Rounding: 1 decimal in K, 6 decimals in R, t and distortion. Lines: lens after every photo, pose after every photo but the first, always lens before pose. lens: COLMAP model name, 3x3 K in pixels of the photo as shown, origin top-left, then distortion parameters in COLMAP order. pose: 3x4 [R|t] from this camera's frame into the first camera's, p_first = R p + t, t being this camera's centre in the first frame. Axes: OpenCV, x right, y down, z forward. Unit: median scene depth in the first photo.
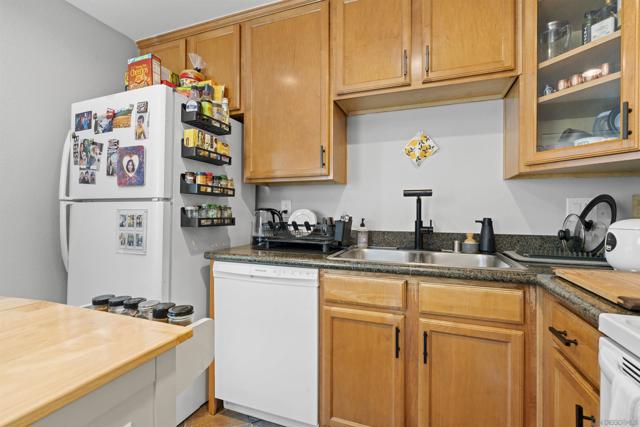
lens RADIAL K [[289.3, 0, 319.2], [0, 289.3, 211.2], [0, 0, 1]] dist [-0.012440, 0.005662]
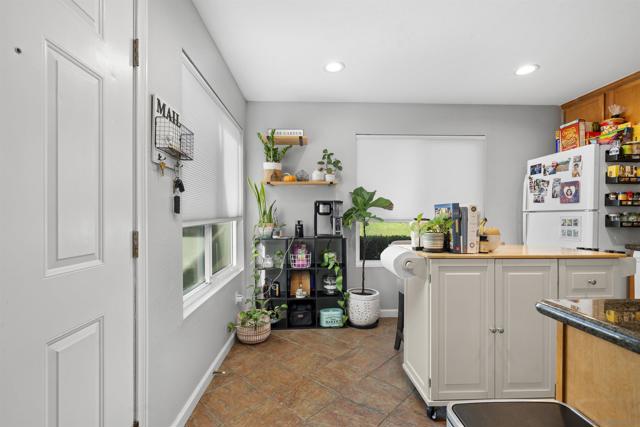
lens RADIAL K [[289.3, 0, 316.6], [0, 289.3, 218.0], [0, 0, 1]] dist [-0.012440, 0.005662]
pose [[0.381517, -0.002141, -0.924359, 0.383550], [0.002881, 0.999995, -0.001128, 0.002035], [0.924357, -0.002233, 0.381522, -1.087053]]
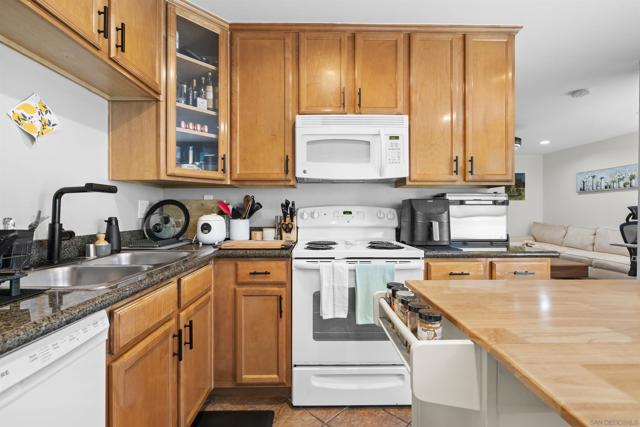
lens RADIAL K [[289.3, 0, 319.7], [0, 289.3, 212.9], [0, 0, 1]] dist [-0.012440, 0.005662]
pose [[-0.360015, -0.013667, 0.932846, -0.628066], [-0.006452, 0.999905, 0.012159, -0.008324], [-0.932924, -0.001641, -0.360069, 0.706258]]
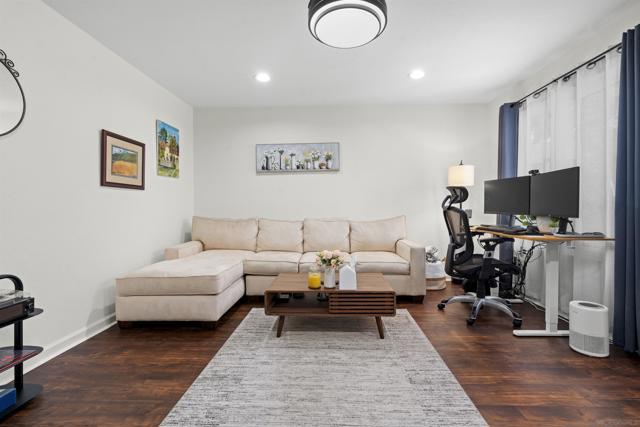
lens RADIAL K [[289.3, 0, 322.7], [0, 289.3, 211.6], [0, 0, 1]] dist [-0.012440, 0.005662]
pose [[-0.947128, 0.007492, -0.320769, 1.886281], [0.002953, 0.999889, 0.014635, 0.076957], [0.320843, 0.012914, -0.947044, -1.007107]]
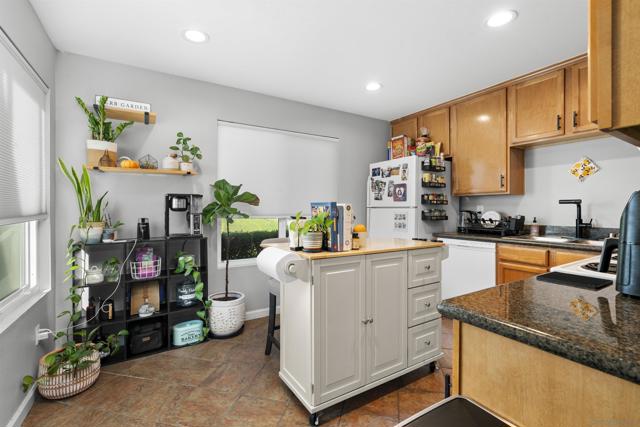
lens RADIAL K [[289.3, 0, 319.7], [0, 289.3, 208.2], [0, 0, 1]] dist [-0.012440, 0.005662]
pose [[0.789947, -0.006850, -0.613137, 0.217511], [0.004796, 0.999976, -0.004992, -0.024622], [0.613156, 0.001003, 0.789961, -1.089698]]
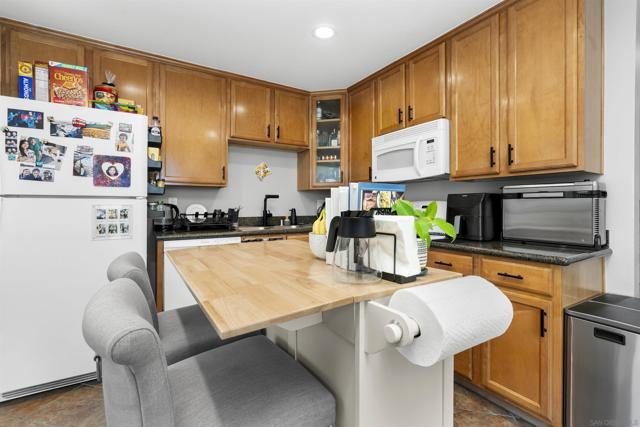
lens RADIAL K [[289.3, 0, 314.9], [0, 289.3, 205.1], [0, 0, 1]] dist [-0.012440, 0.005662]
pose [[0.617577, -0.001790, 0.786509, -1.038654], [-0.001106, 0.999994, 0.003144, -0.009919], [-0.786510, -0.002811, 0.617571, -0.467939]]
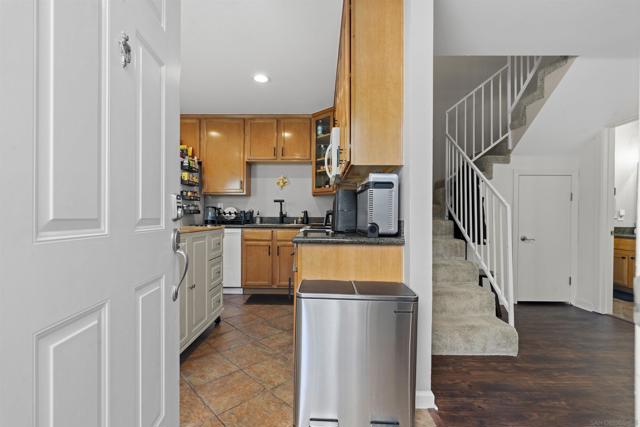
lens RADIAL K [[289.3, 0, 315.8], [0, 289.3, 216.1], [0, 0, 1]] dist [-0.012440, 0.005662]
pose [[0.942488, 0.001237, 0.334239, -0.219895], [-0.001785, 0.999998, 0.001332, 0.069903], [-0.334237, -0.001852, 0.942487, -1.563471]]
